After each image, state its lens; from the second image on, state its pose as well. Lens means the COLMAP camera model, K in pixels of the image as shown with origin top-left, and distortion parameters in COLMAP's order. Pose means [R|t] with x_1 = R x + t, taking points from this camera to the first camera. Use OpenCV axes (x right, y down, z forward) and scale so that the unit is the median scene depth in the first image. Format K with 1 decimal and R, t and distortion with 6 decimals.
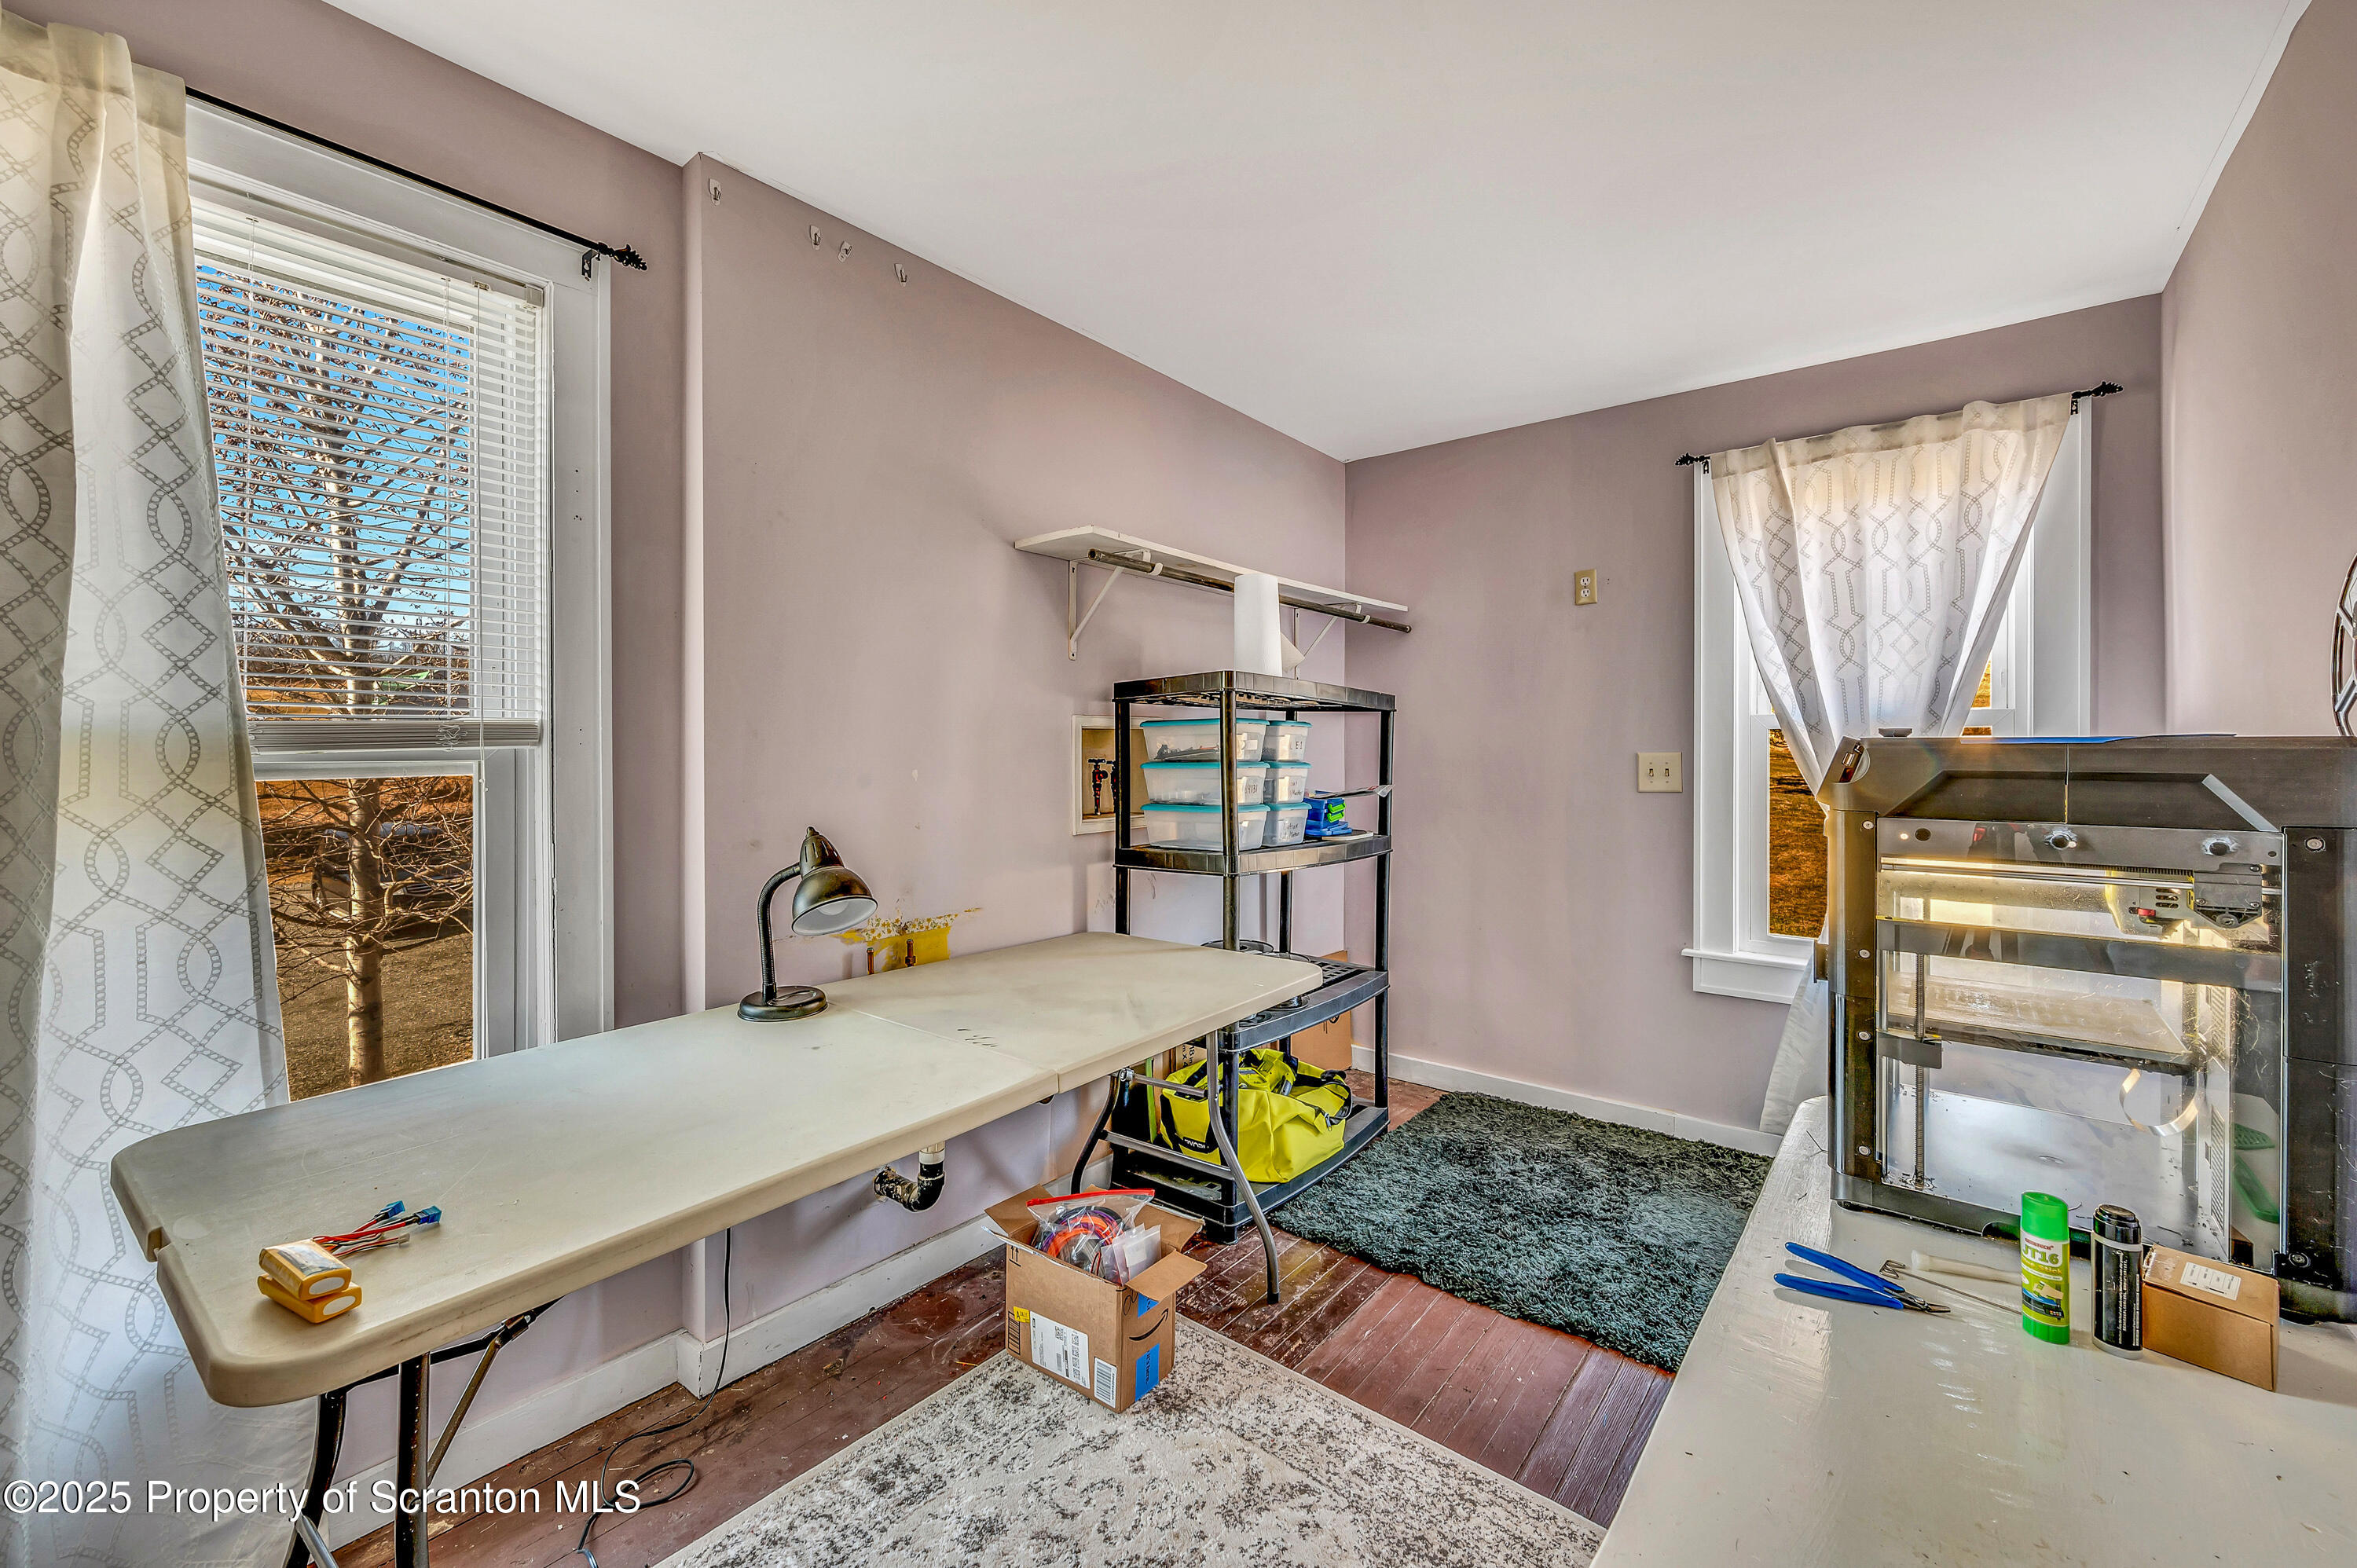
lens RADIAL K [[951.9, 0, 1184.6], [0, 951.9, 779.8], [0, 0, 1]] dist [0.000160, -0.000054]
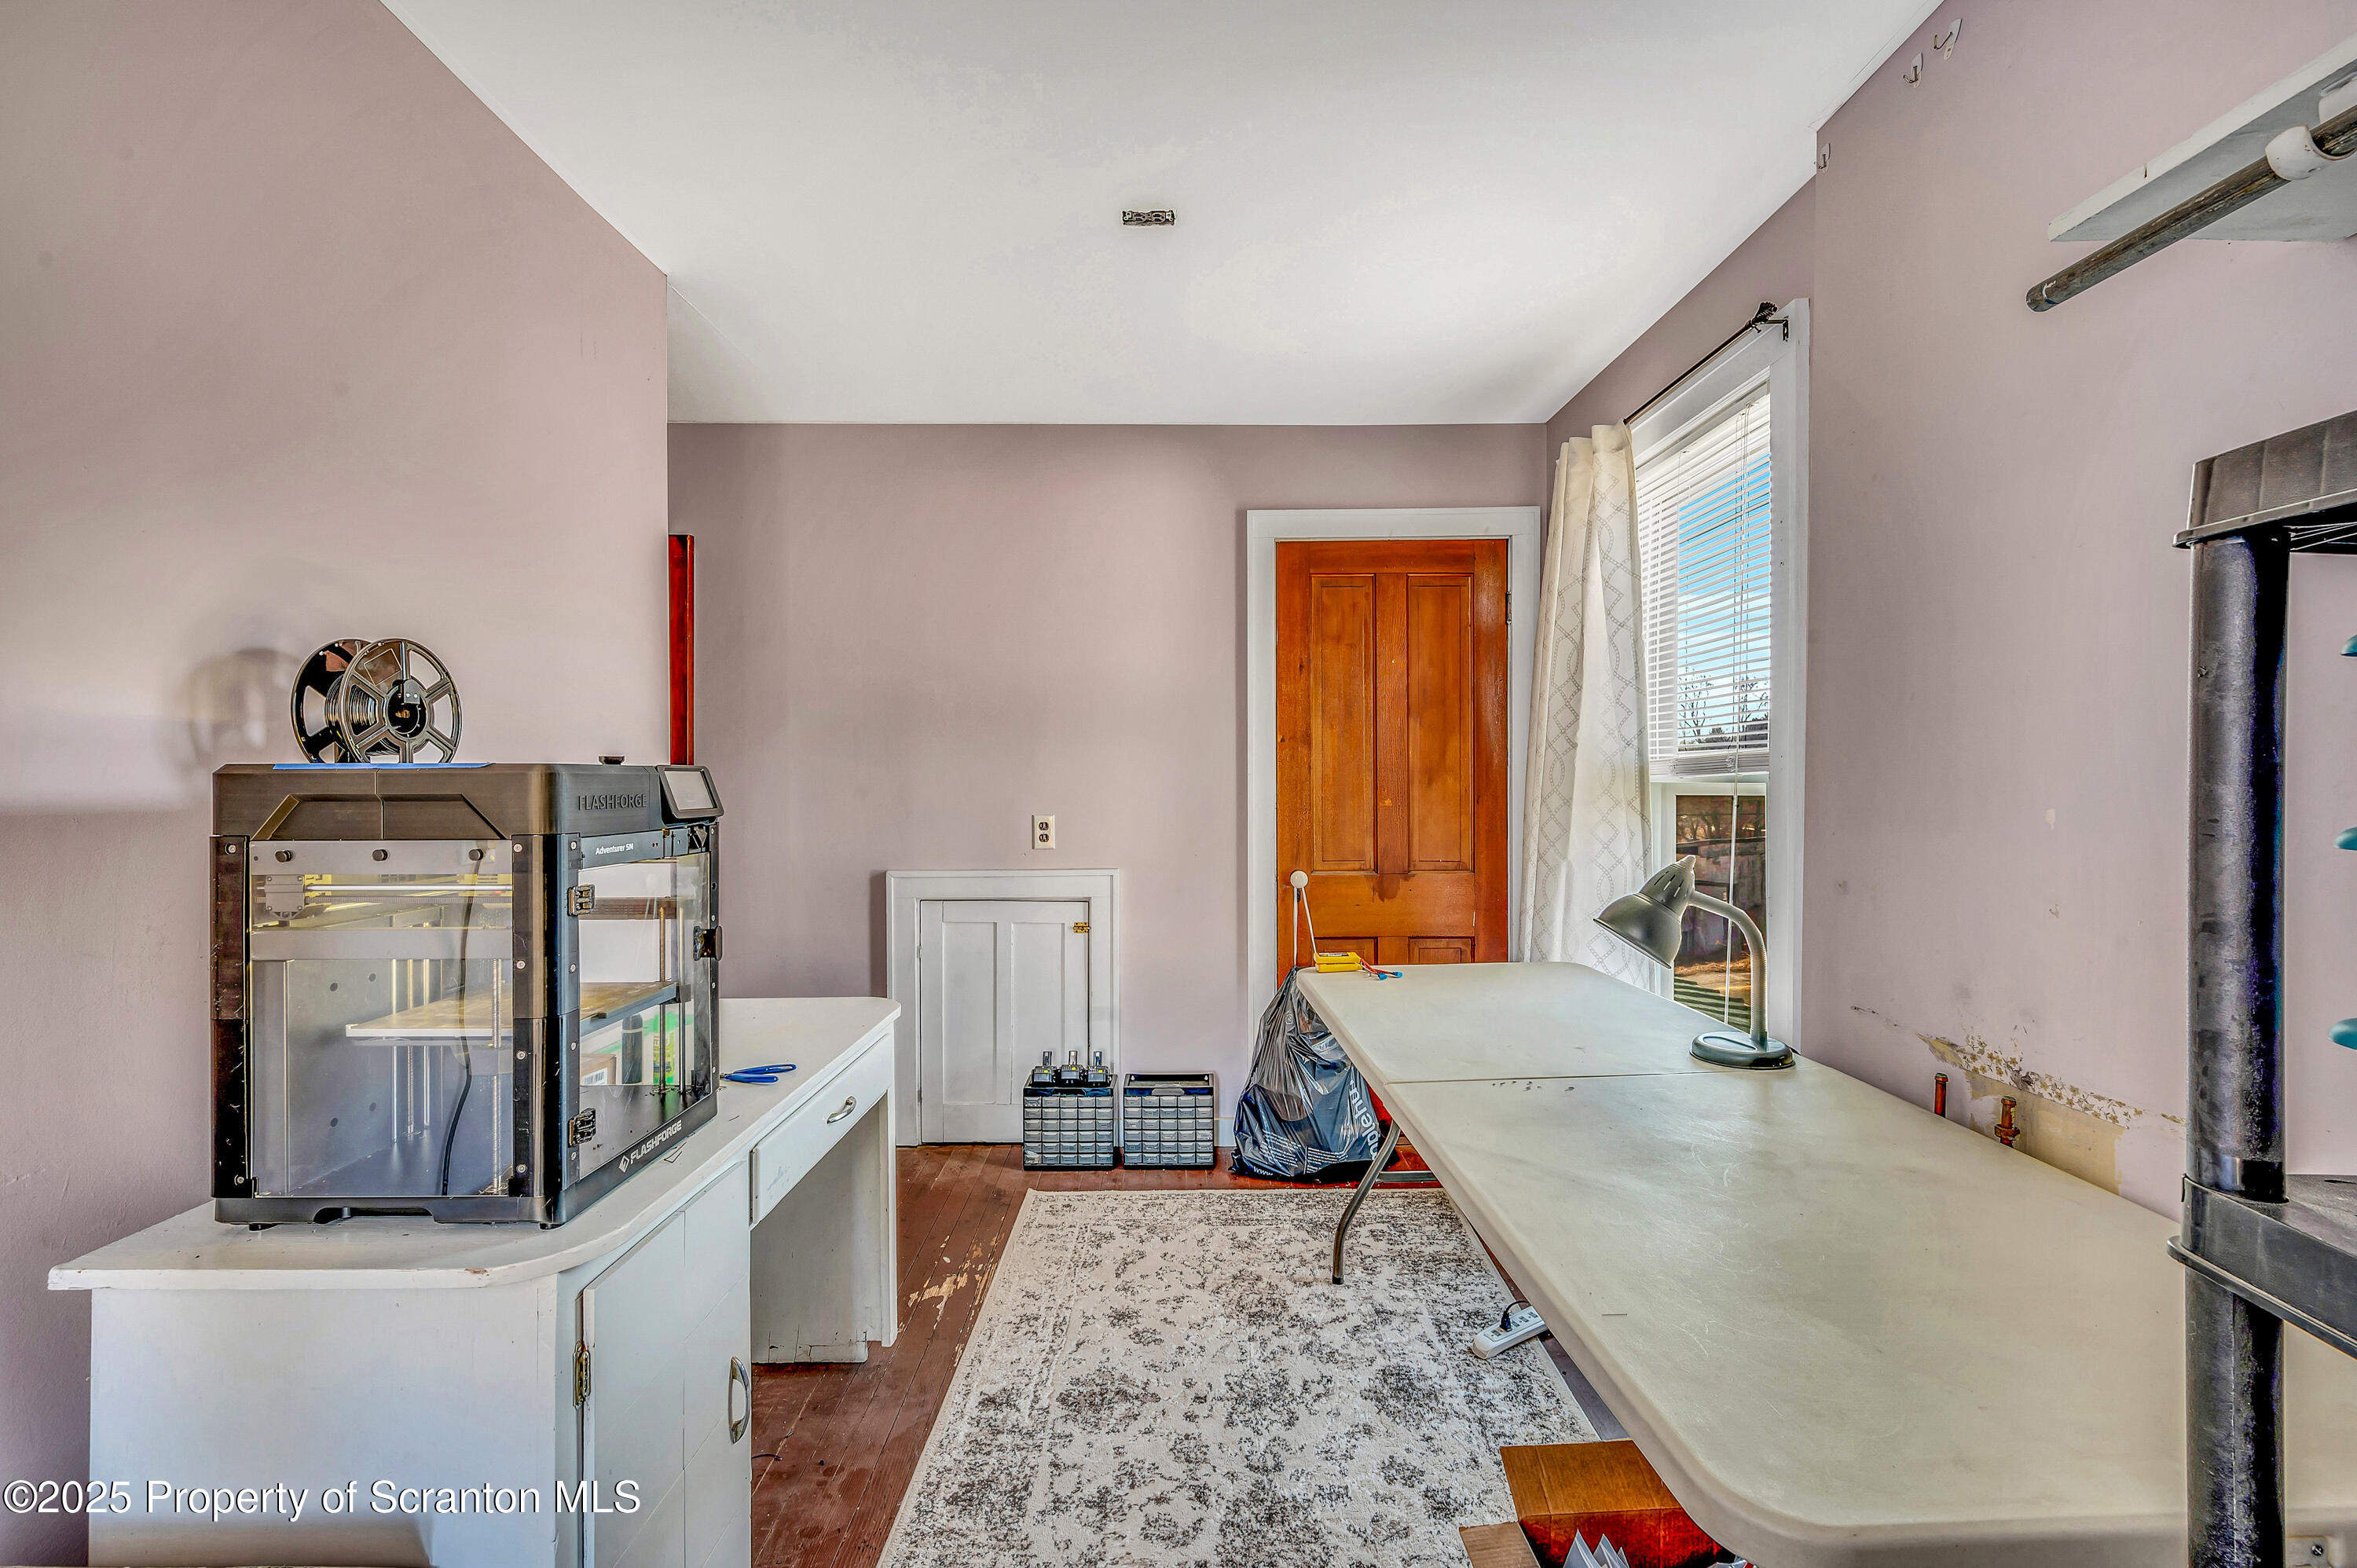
lens RADIAL K [[951.9, 0, 1184.6], [0, 951.9, 779.8], [0, 0, 1]] dist [0.000160, -0.000054]
pose [[-0.773892, 0.000623, -0.633317, 0.798684], [-0.020117, 0.999471, 0.025566, -0.052403], [0.632998, 0.032526, -0.773470, 1.915848]]
